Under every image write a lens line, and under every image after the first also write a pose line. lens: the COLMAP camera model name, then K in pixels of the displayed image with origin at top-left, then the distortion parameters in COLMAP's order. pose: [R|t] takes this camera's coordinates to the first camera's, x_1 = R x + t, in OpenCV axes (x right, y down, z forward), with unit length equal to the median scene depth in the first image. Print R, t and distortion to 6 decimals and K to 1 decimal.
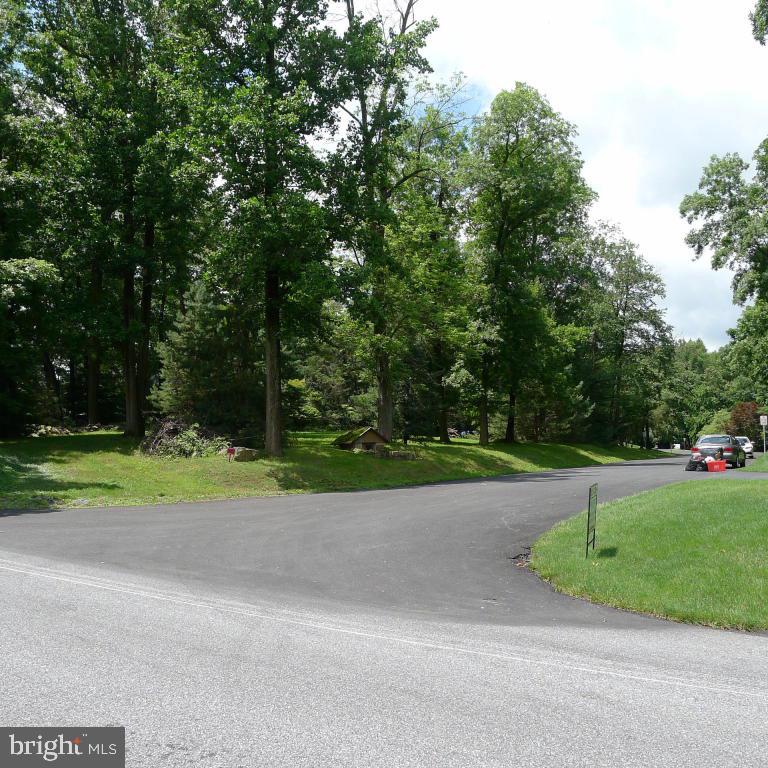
lens RADIAL K [[739.5, 0, 383.4], [0, 739.5, 388.4], [0, 0, 1]] dist [-0.038034, 0.000000]
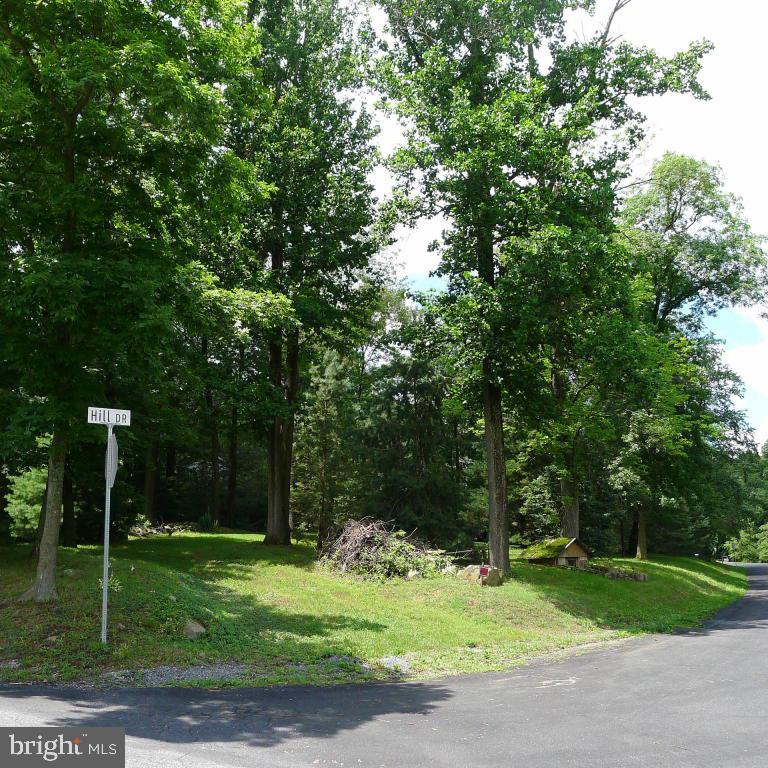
lens RADIAL K [[739.5, 0, 382.3], [0, 739.5, 386.1], [0, 0, 1]] dist [-0.038034, 0.000000]
pose [[0.998746, 0.029175, 0.040679, -0.225074], [-0.023282, 0.990091, -0.138481, 0.005073], [-0.044316, 0.137360, 0.989529, 0.177060]]
